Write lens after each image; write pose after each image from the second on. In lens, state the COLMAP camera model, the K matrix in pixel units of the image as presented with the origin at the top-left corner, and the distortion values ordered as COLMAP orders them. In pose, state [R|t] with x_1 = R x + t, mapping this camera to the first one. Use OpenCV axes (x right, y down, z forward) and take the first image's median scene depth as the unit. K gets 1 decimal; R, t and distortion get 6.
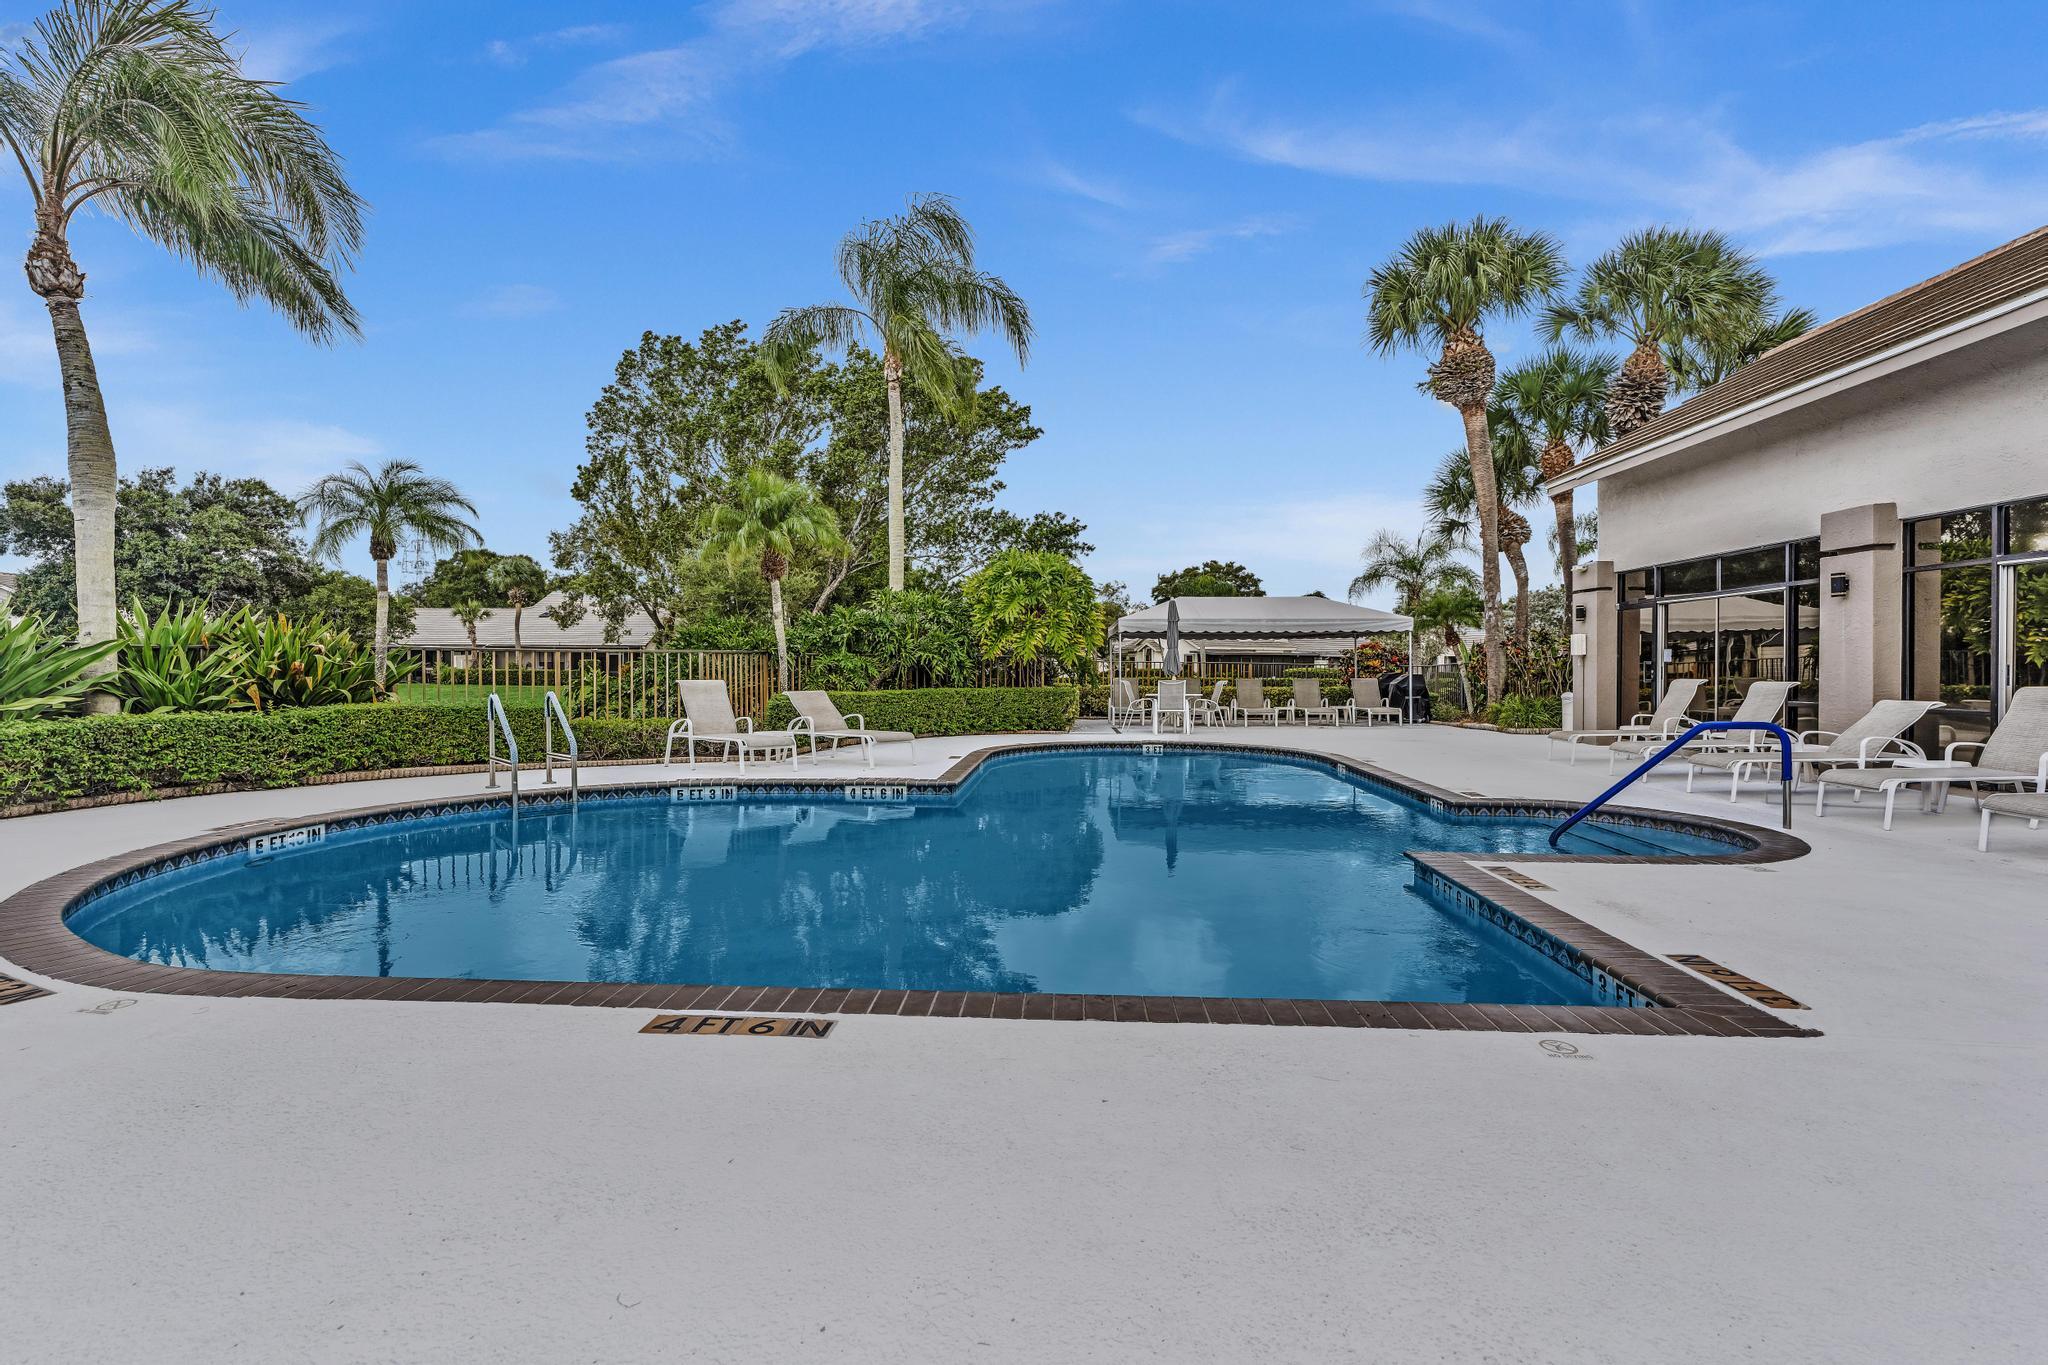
lens RADIAL K [[927.1, 0, 1018.6], [0, 927.1, 671.0], [0, 0, 1]] dist [-0.002031, -0.000386]
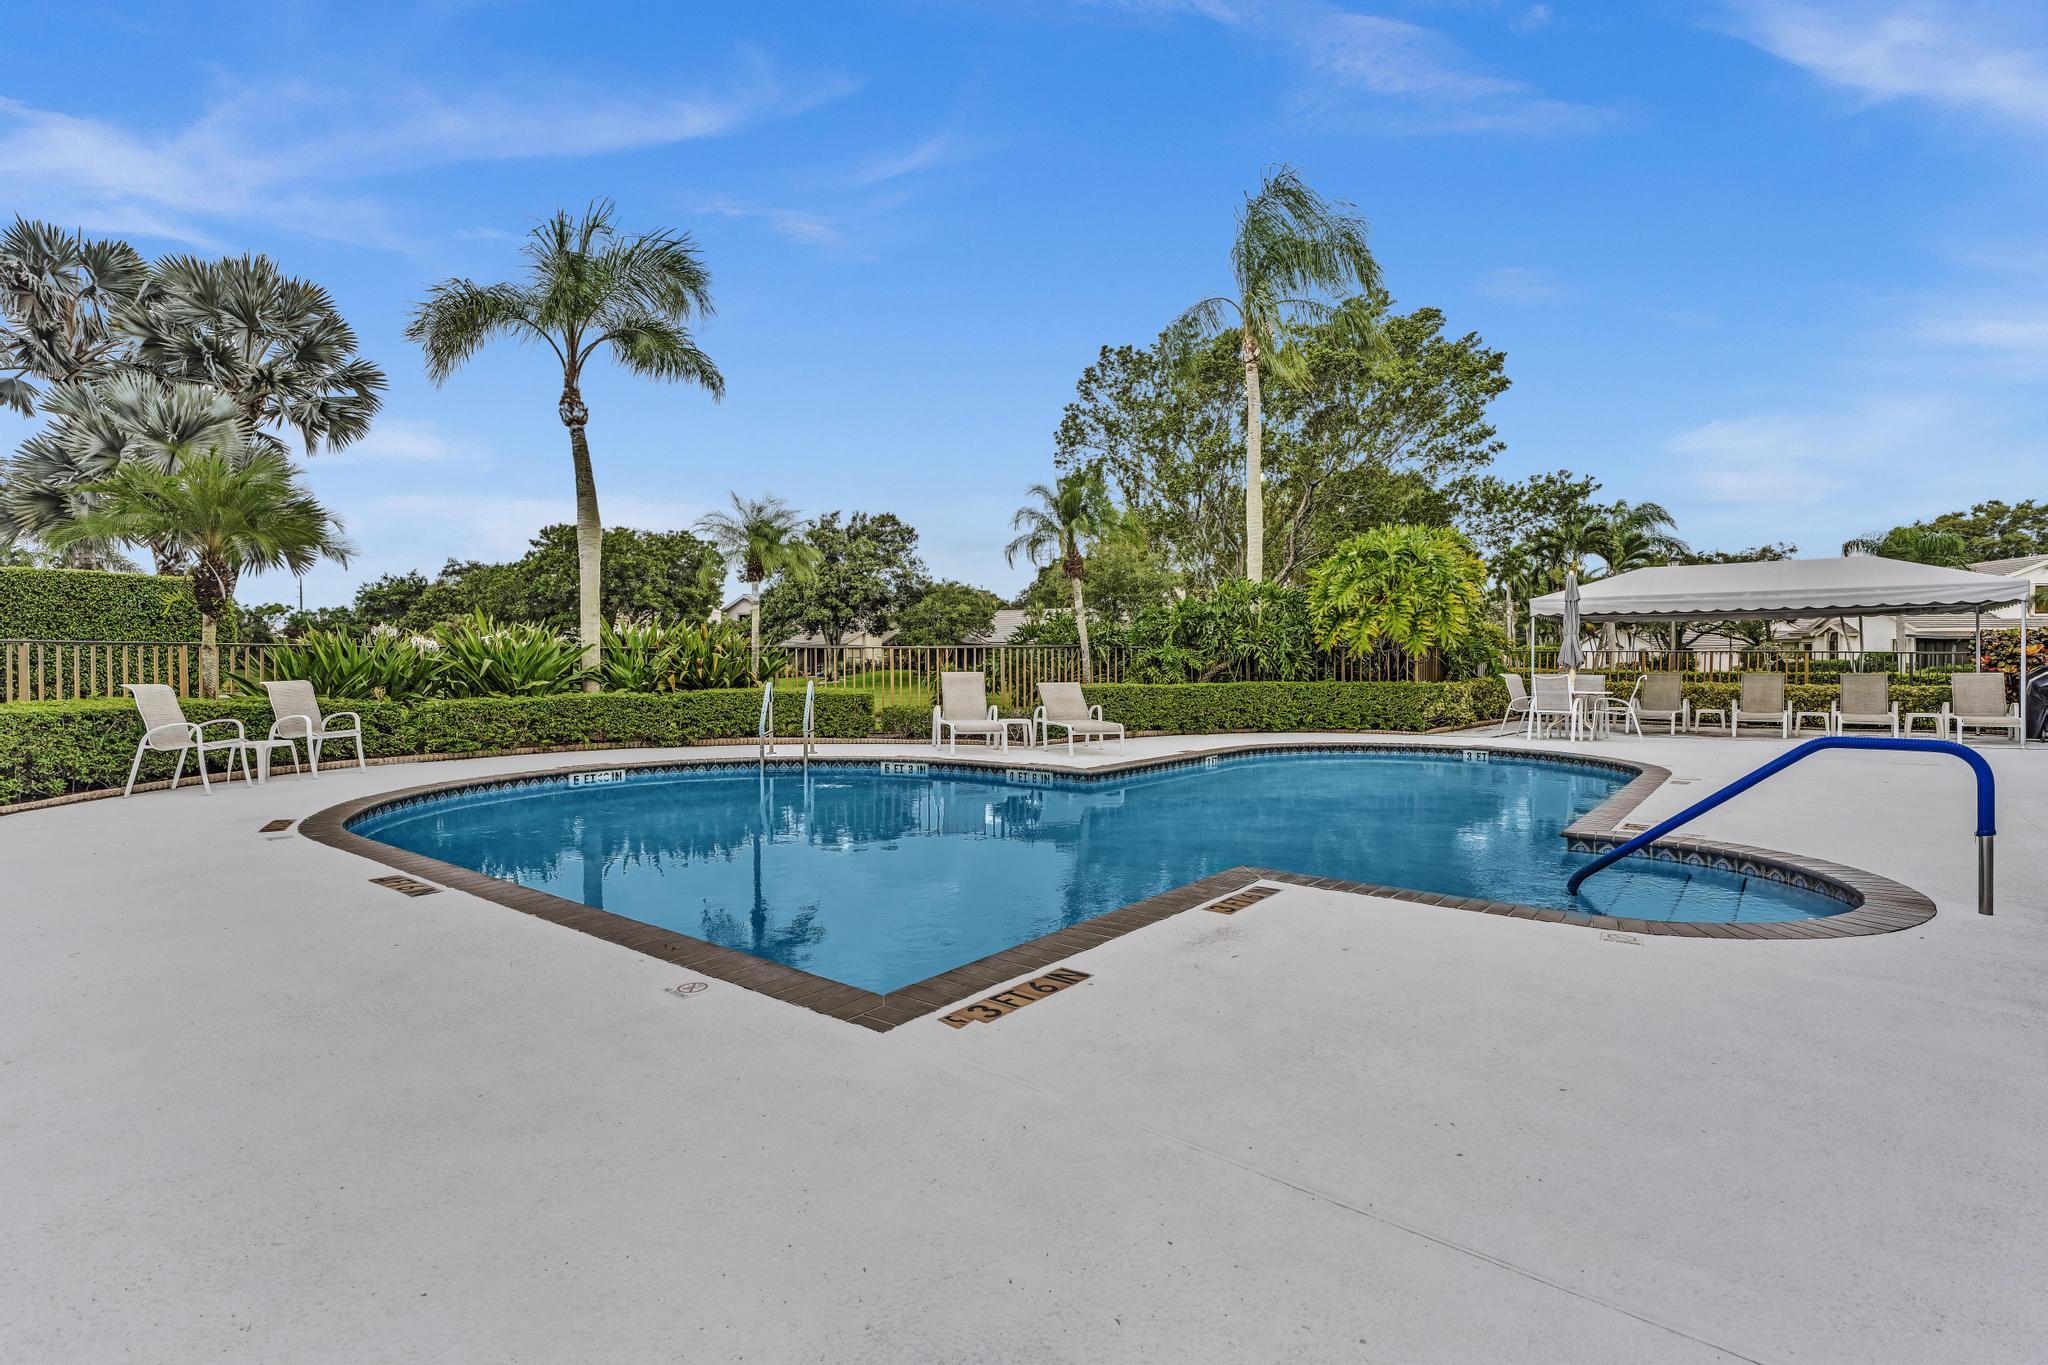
lens RADIAL K [[966.6, 0, 1024.0], [0, 966.6, 682.5], [0, 0, 1]] dist [-0.015415, 0.000126]
pose [[0.826663, 0.008470, -0.562633, 0.262576], [0.002115, 0.999833, 0.018159, 0.000663], [0.562693, -0.016201, 0.826507, 0.040301]]
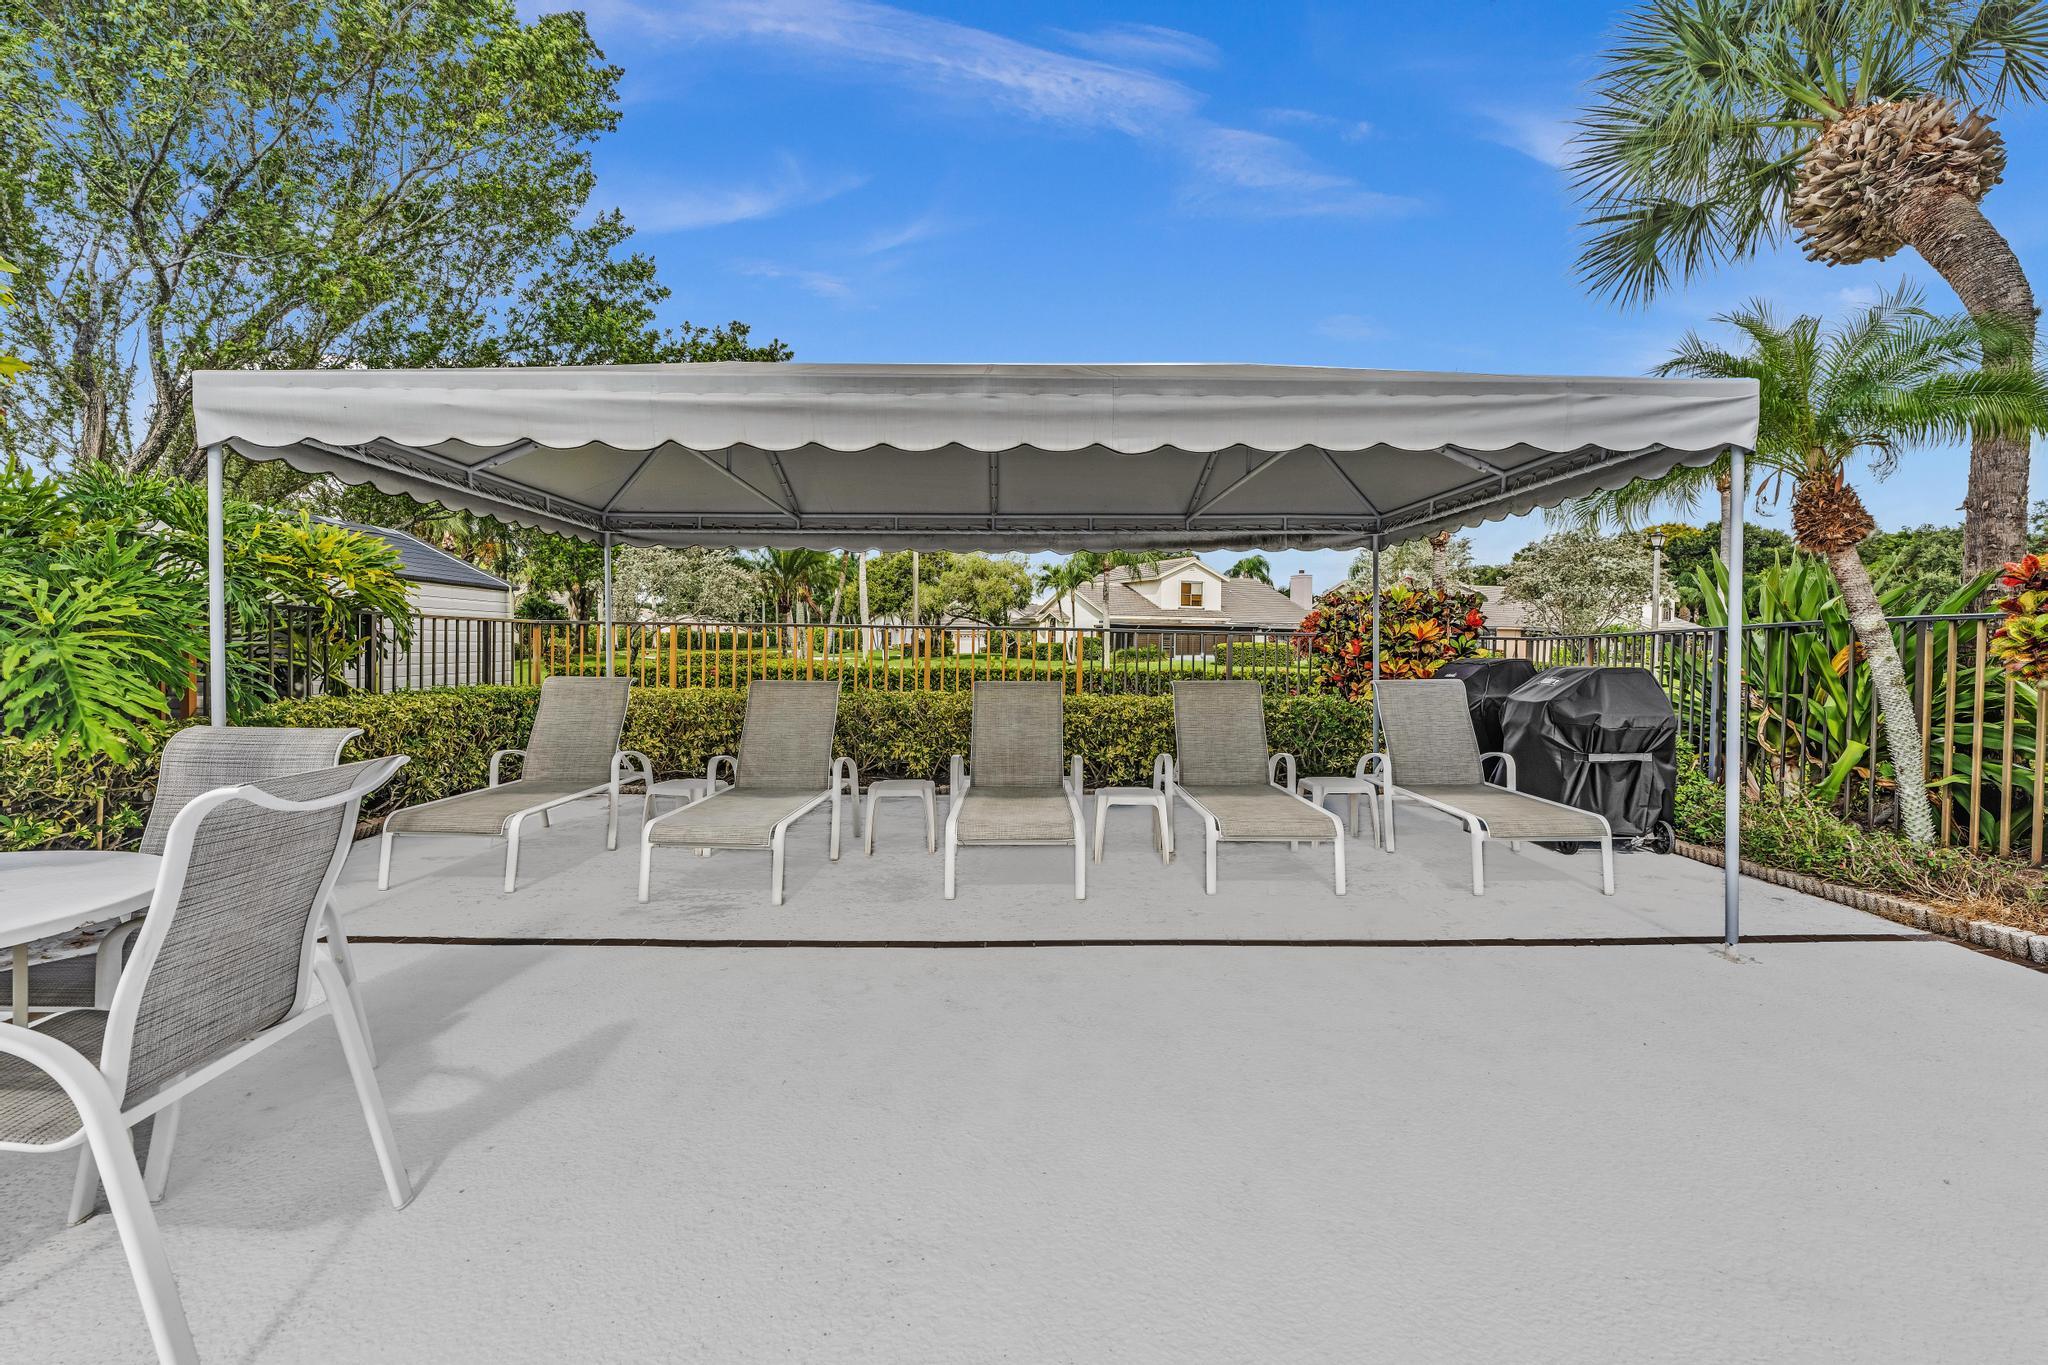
lens RADIAL K [[1051.2, 0, 1023.4], [0, 1051.2, 660.1], [0, 0, 1]] dist [-0.000471, -0.000093]
pose [[0.996190, 0.000228, 0.087206, 0.288539], [-0.000922, 0.999968, 0.007910, -0.002542], [-0.087202, -0.007960, 0.996159, 0.890446]]
